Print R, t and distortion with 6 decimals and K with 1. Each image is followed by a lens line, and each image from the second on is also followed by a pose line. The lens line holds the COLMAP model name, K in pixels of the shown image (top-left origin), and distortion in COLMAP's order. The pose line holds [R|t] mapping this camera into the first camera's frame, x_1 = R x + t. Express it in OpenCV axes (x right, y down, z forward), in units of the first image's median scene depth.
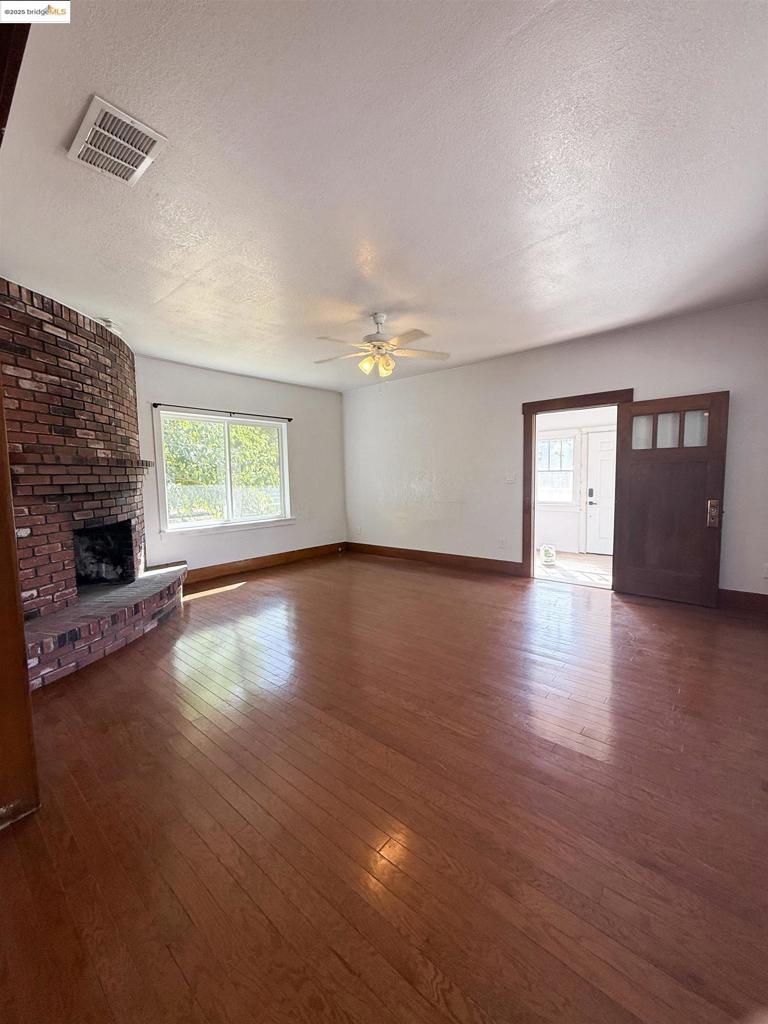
lens RADIAL K [[409.4, 0, 384.3], [0, 409.4, 510.3], [0, 0, 1]] dist [0.001459, 0.000258]
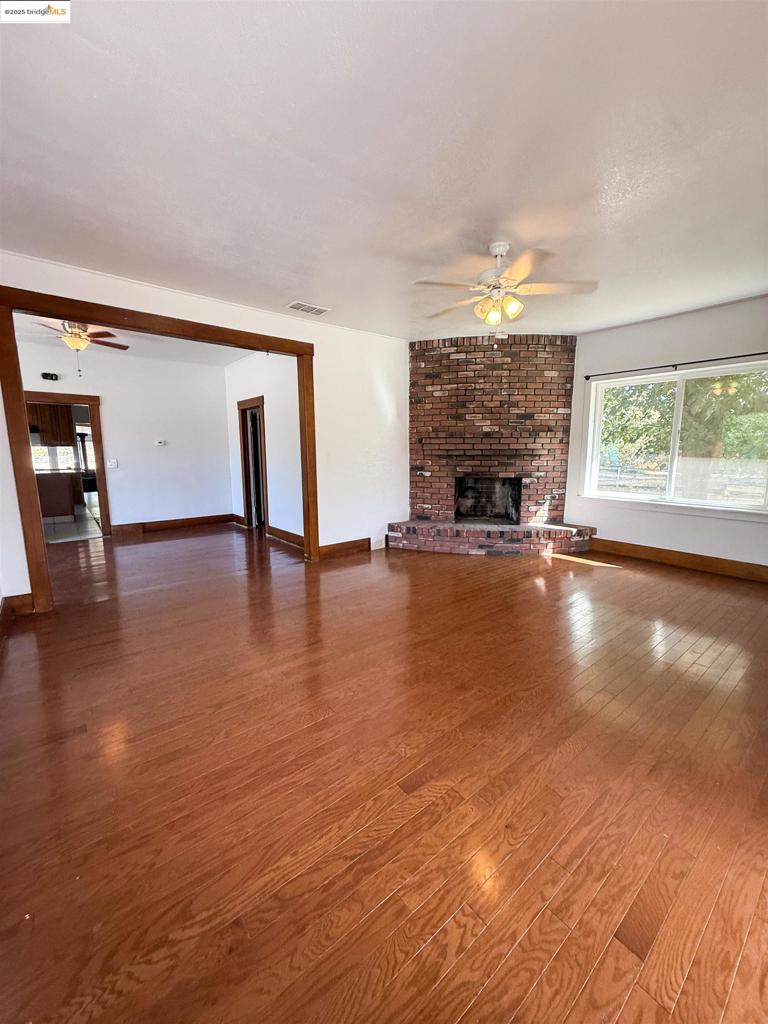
lens RADIAL K [[409.4, 0, 385.3], [0, 409.4, 512.8], [0, 0, 1]] dist [0.001459, 0.000258]
pose [[-0.176775, 0.171941, -0.969117, 0.963930], [-0.081112, 0.978729, 0.188442, -0.104525], [0.980903, 0.111919, -0.159068, 1.044517]]
